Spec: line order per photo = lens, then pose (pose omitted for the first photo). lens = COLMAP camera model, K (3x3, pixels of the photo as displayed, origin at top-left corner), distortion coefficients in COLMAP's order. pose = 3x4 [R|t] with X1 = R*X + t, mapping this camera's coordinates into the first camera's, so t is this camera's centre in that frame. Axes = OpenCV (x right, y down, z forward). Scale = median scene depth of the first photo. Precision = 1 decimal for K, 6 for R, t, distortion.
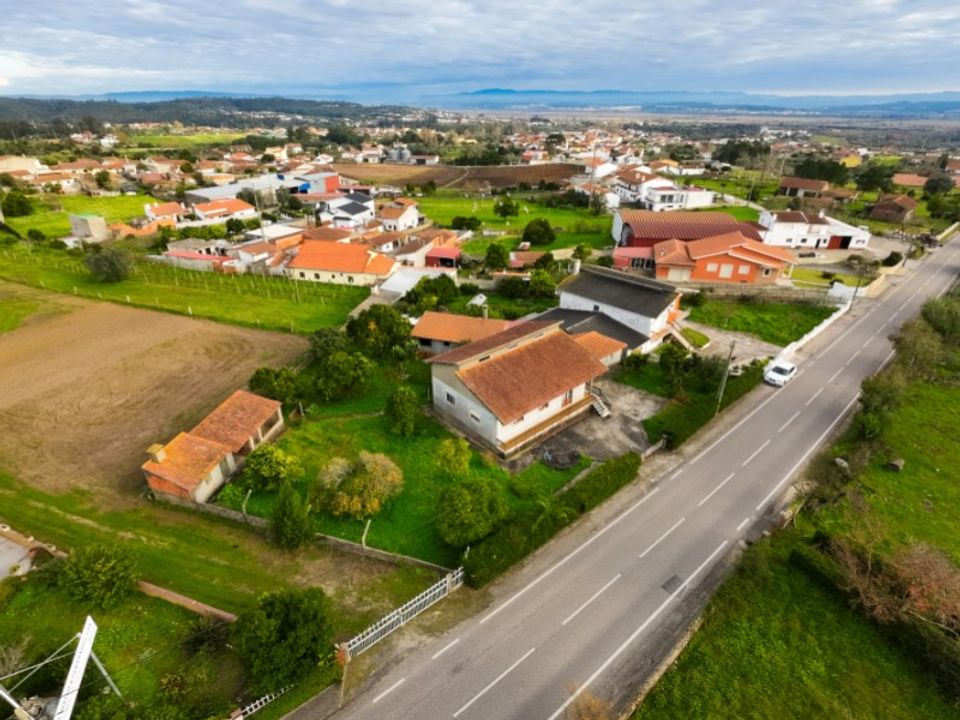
lens RADIAL K [[484.5, 0, 480.5], [0, 484.5, 363.9], [0, 0, 1]] dist [0.007215, -0.008132]
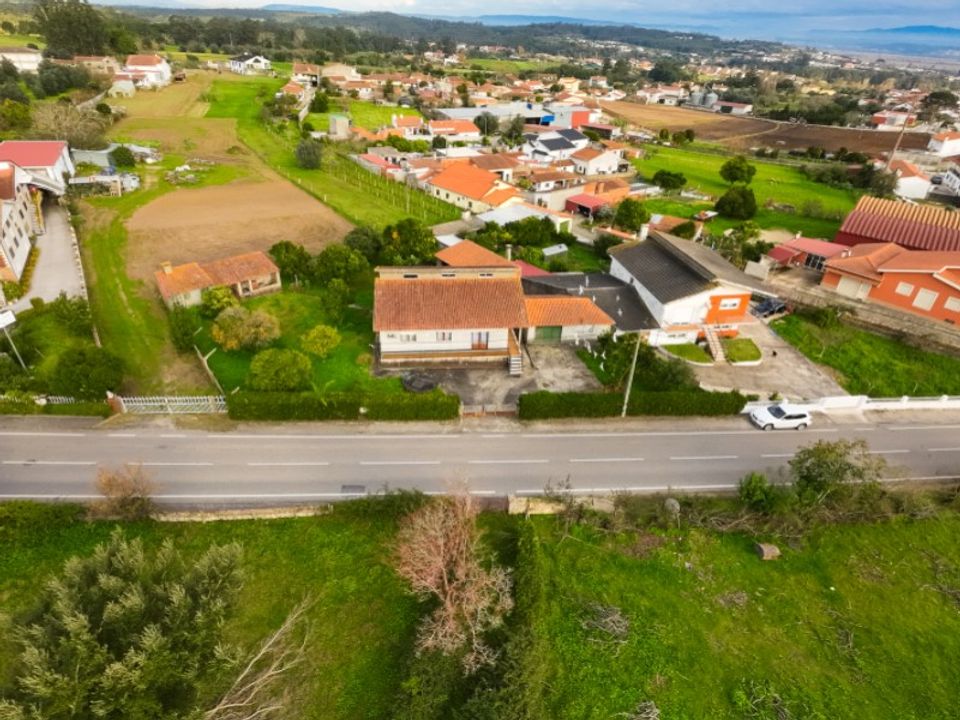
lens RADIAL K [[530.0, 0, 479.2], [0, 530.0, 358.9], [0, 0, 1]] dist [0.010582, -0.008724]
pose [[0.821511, 0.328411, -0.466118, 0.190150], [-0.302210, 0.943992, 0.132473, -0.010245], [0.483517, 0.032038, 0.874748, 0.017677]]
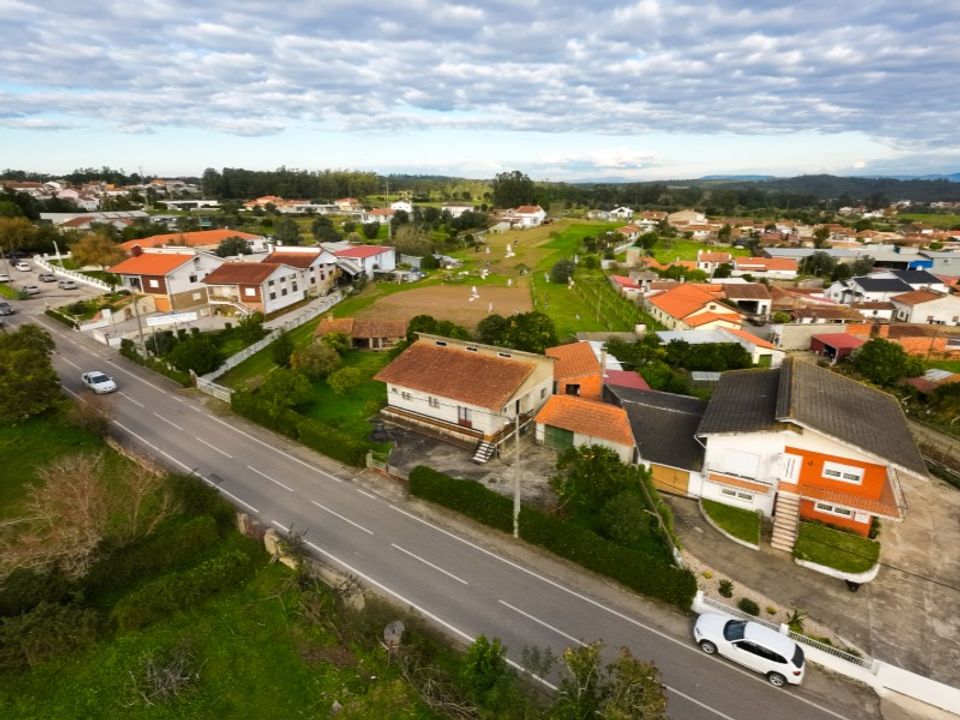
lens RADIAL K [[530.0, 0, 475.5], [0, 530.0, 358.7], [0, 0, 1]] dist [0.010582, -0.008724]
pose [[0.247393, 0.294060, -0.923215, 0.295376], [-0.452626, 0.877550, 0.158225, -0.053150], [0.856695, 0.378727, 0.350199, 0.172938]]
